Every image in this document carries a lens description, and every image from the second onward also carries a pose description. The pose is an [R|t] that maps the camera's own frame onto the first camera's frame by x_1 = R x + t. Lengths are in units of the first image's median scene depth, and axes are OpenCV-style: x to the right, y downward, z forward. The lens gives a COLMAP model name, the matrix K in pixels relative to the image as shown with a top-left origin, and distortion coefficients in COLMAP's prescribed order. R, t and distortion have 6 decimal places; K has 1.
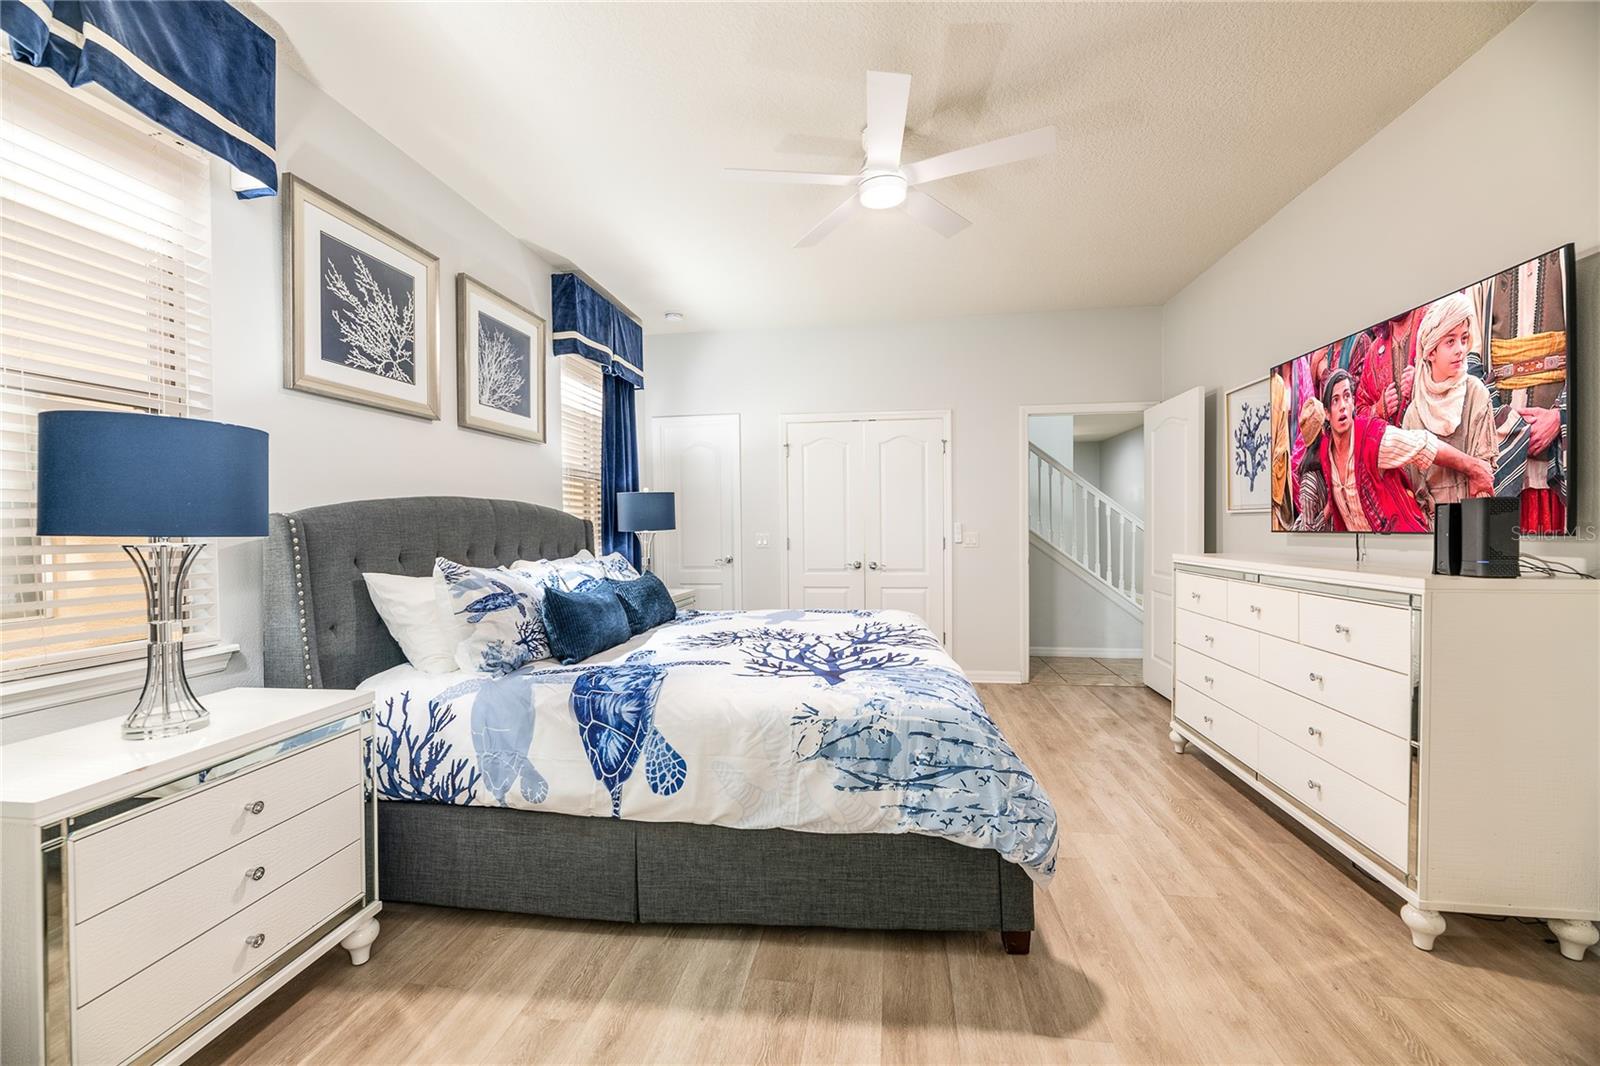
lens RADIAL K [[694.2, 0, 801.9], [0, 694.2, 522.3], [0, 0, 1]] dist [-0.000761, 0.000160]
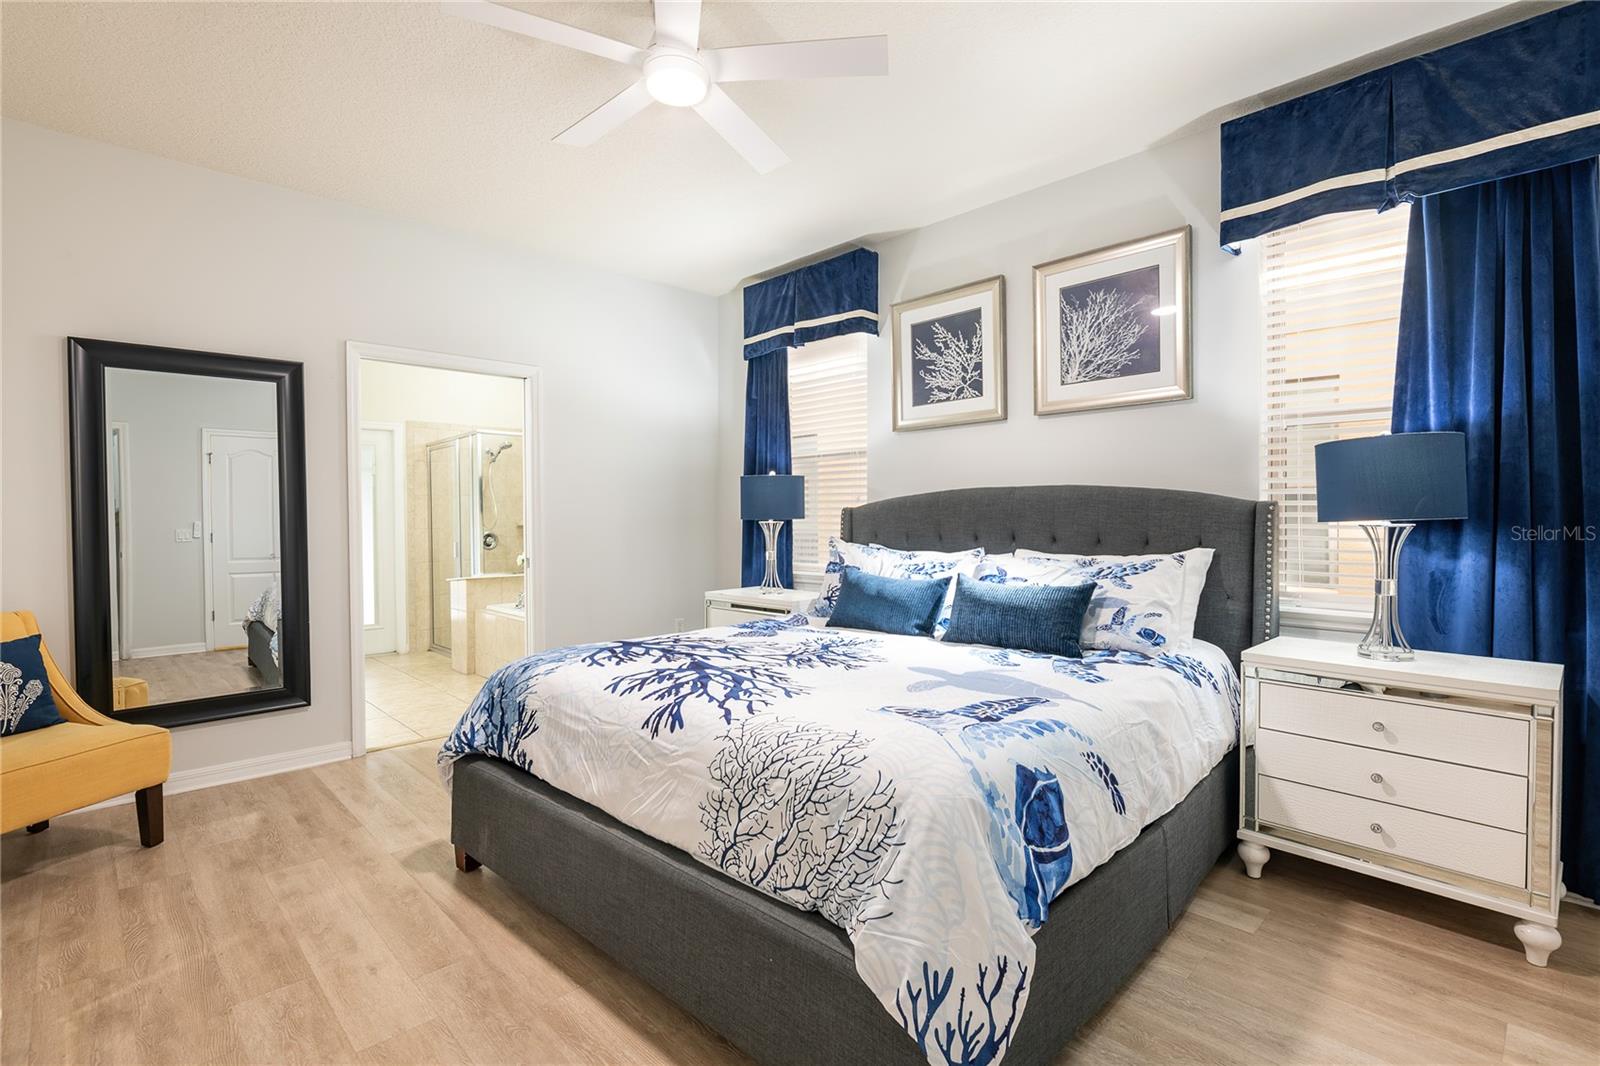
lens RADIAL K [[759.6, 0, 800.0], [0, 759.6, 533.0], [0, 0, 1]] dist [-0.000067, -0.000238]
pose [[-0.632253, 0.019696, -0.774511, 0.695722], [0.010132, 0.999802, 0.017154, 0.014793], [0.774696, 0.002998, -0.632327, 1.648829]]
